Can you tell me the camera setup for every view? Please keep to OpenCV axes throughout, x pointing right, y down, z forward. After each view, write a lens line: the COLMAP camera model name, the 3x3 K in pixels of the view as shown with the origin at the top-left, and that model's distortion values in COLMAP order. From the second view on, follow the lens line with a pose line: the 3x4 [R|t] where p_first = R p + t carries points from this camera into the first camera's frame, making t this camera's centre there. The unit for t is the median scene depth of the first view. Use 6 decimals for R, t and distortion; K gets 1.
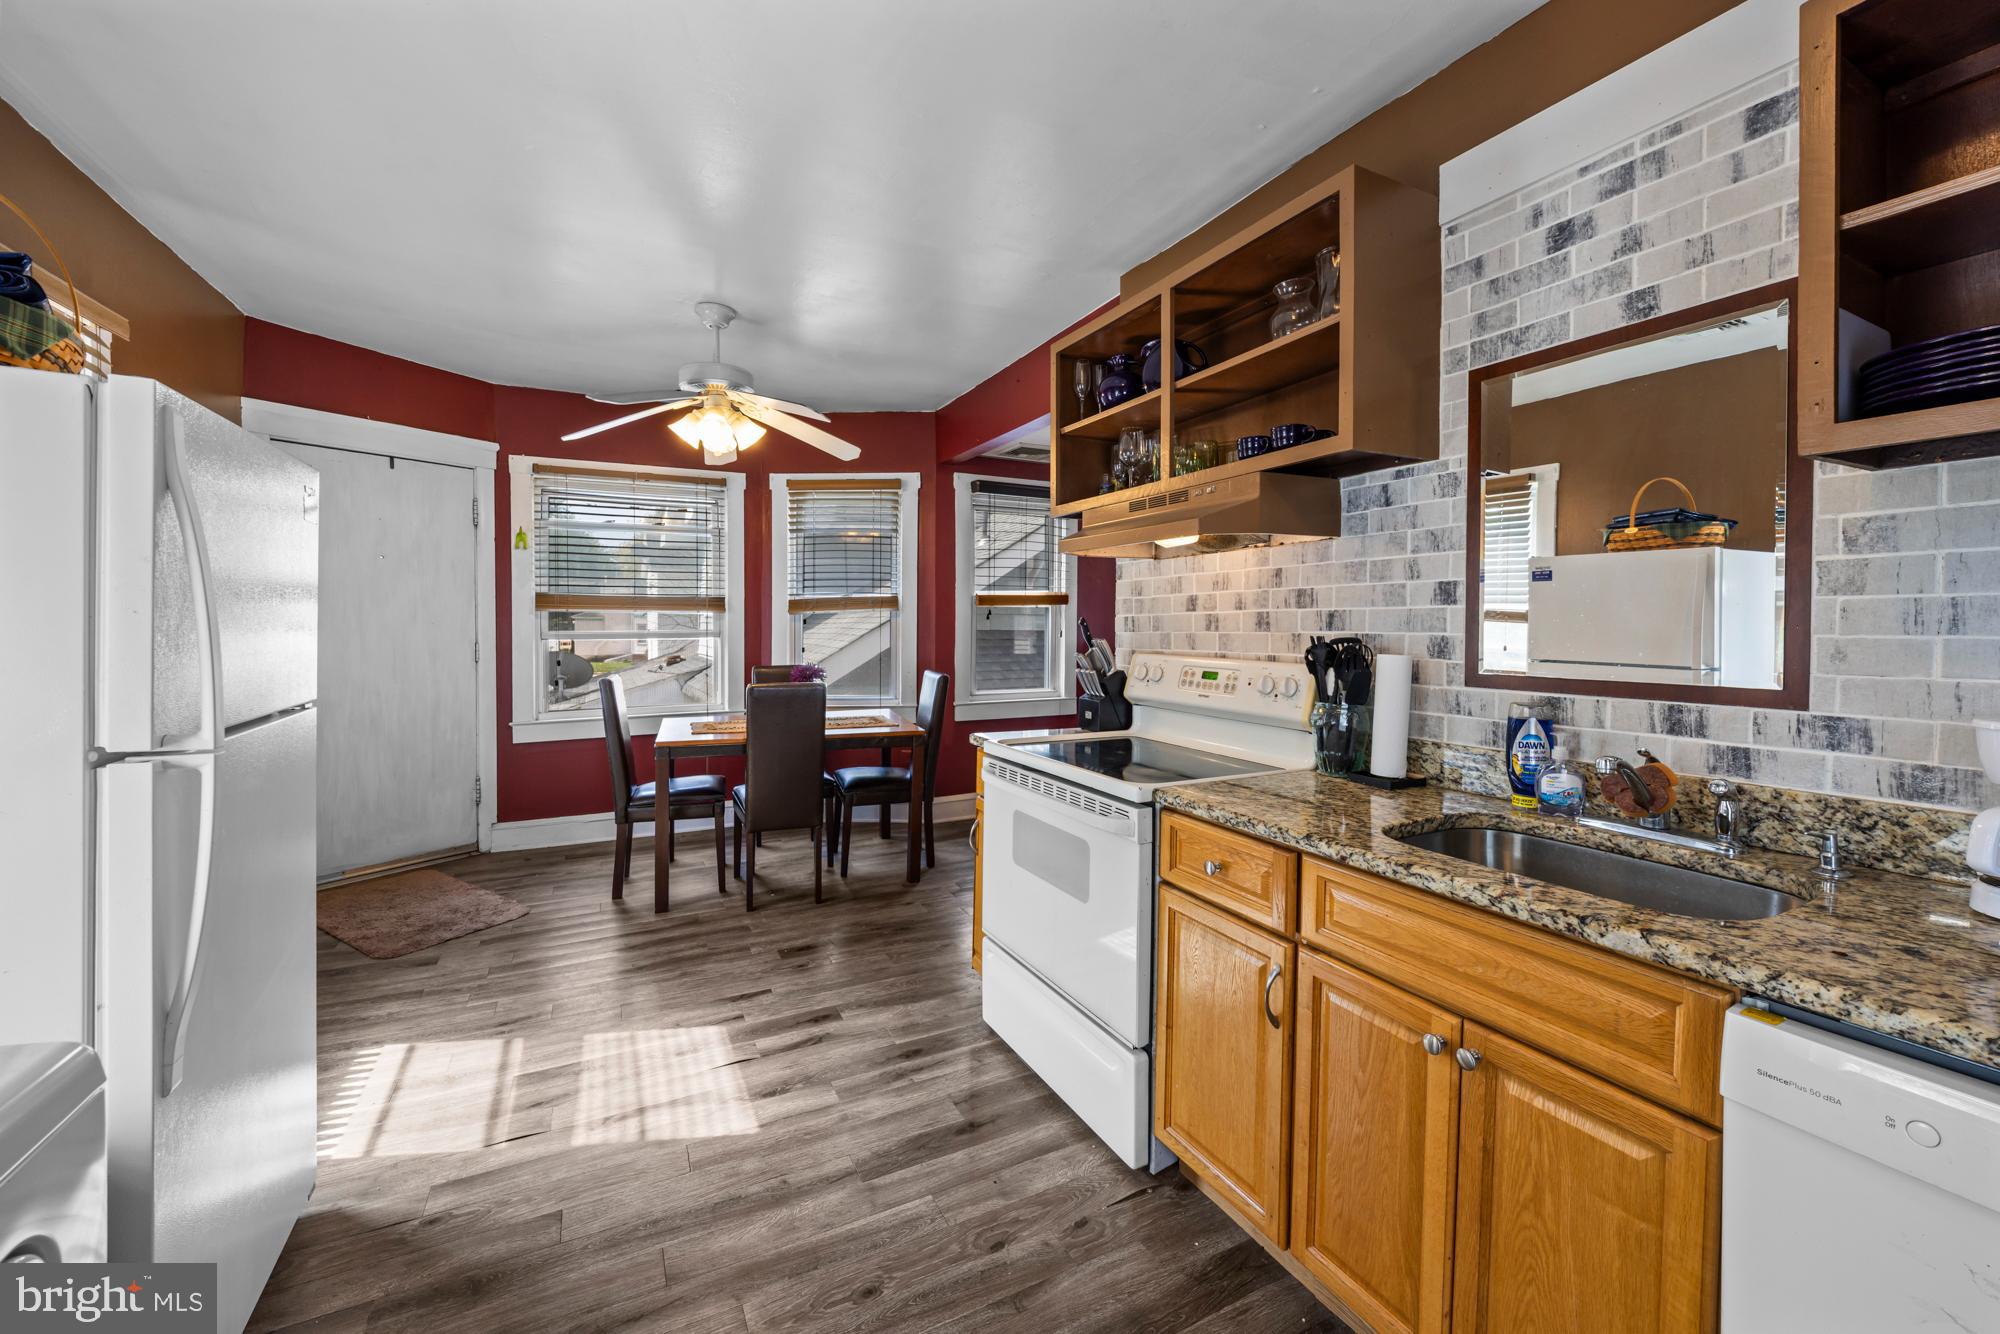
lens RADIAL K [[811.0, 0, 988.5], [0, 811.0, 624.0], [0, 0, 1]] dist [0.011898, -0.000467]
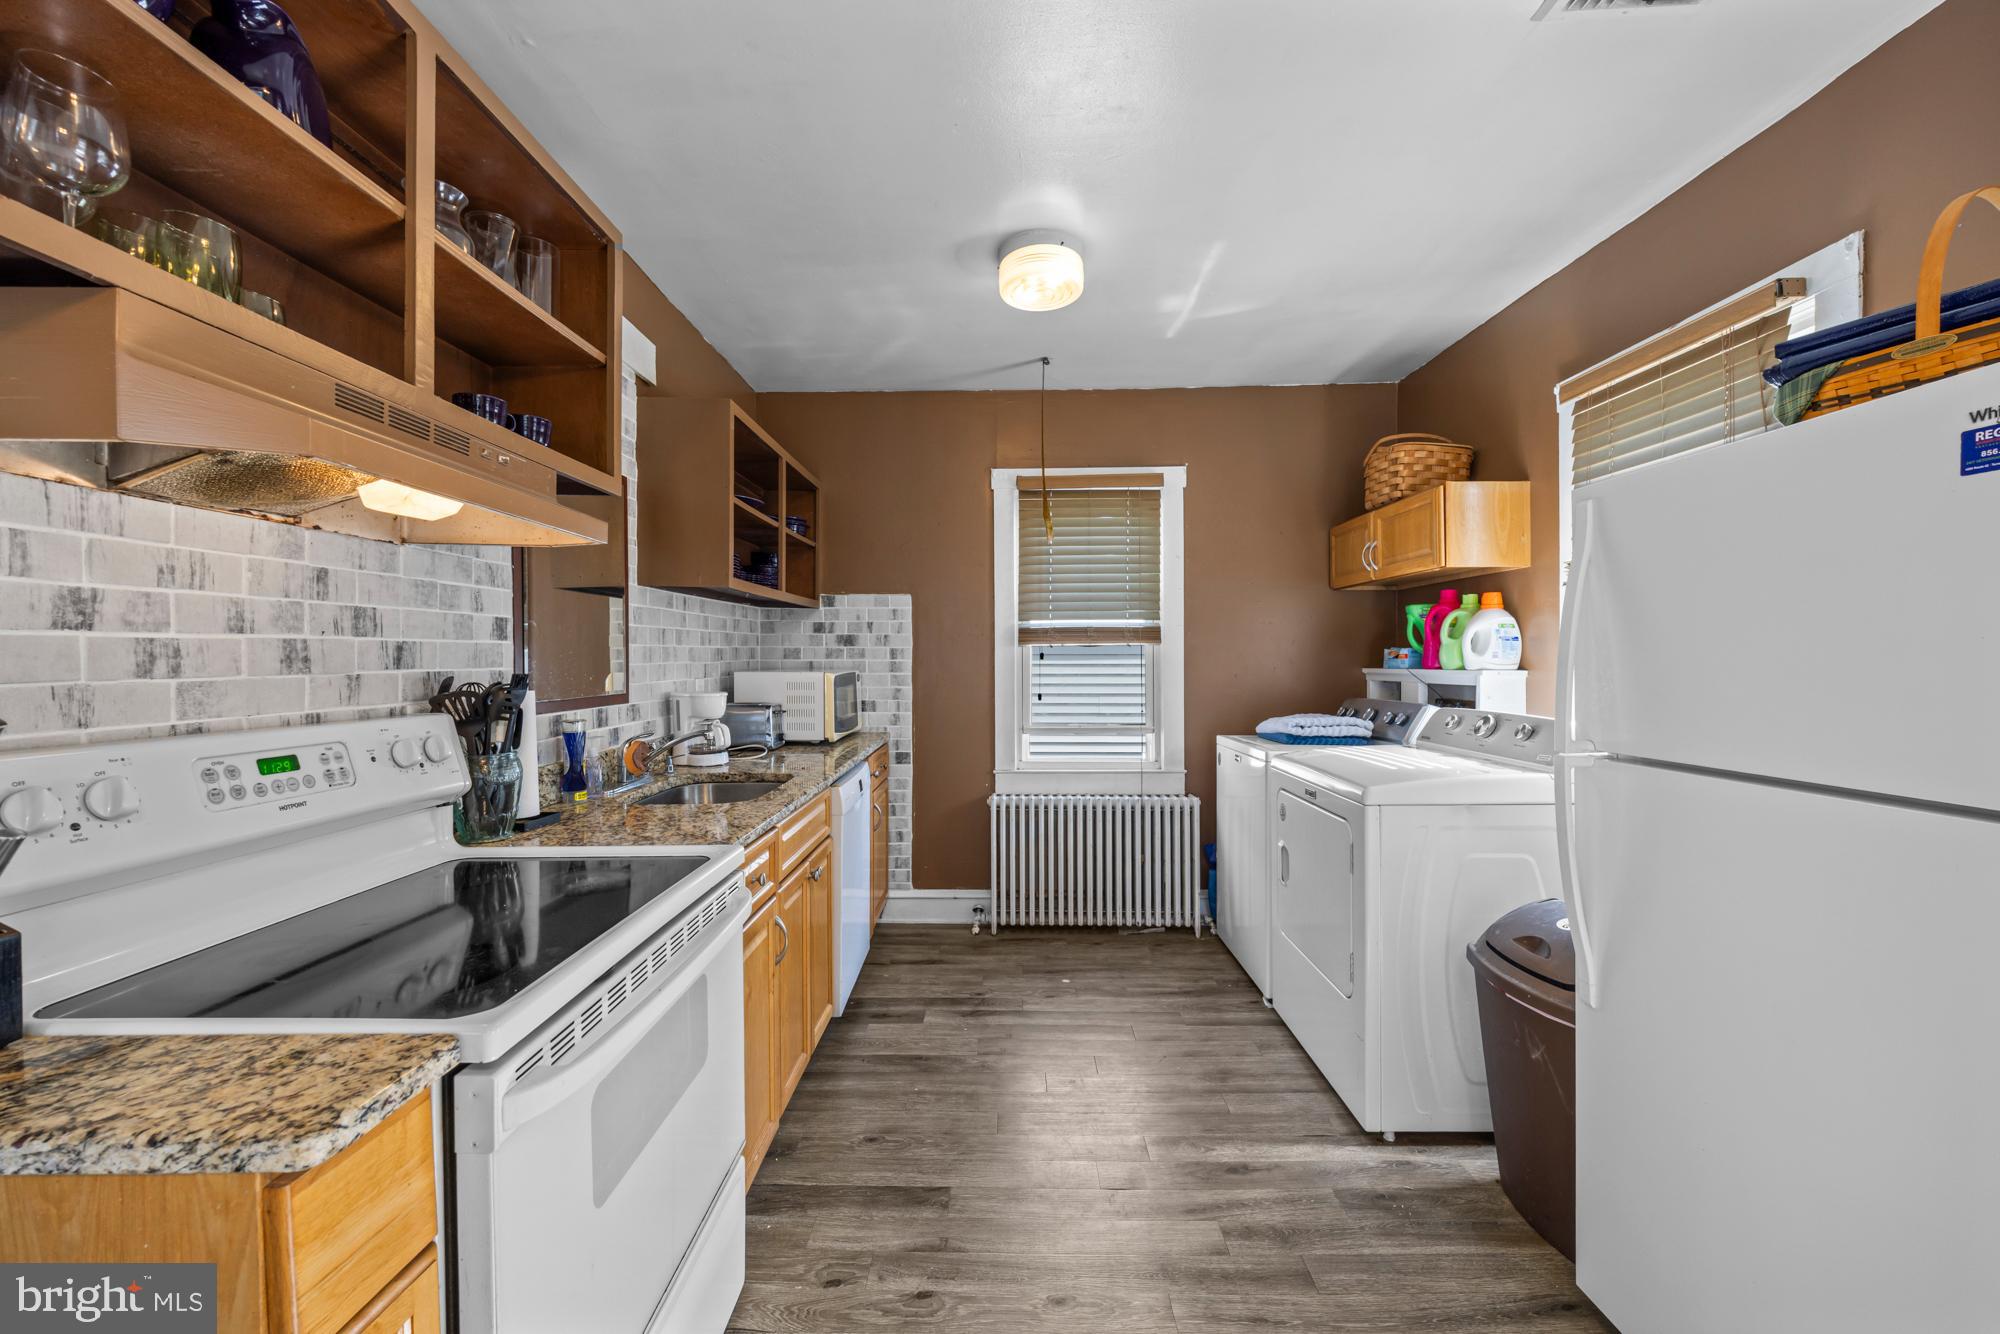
lens RADIAL K [[811.0, 0, 997.1], [0, 811.0, 666.0], [0, 0, 1]] dist [0.011898, -0.000467]
pose [[-0.892589, -0.004825, 0.450846, -0.376873], [0.000959, 0.999920, 0.012601, -0.003189], [-0.450871, 0.011680, -0.892513, 1.361791]]
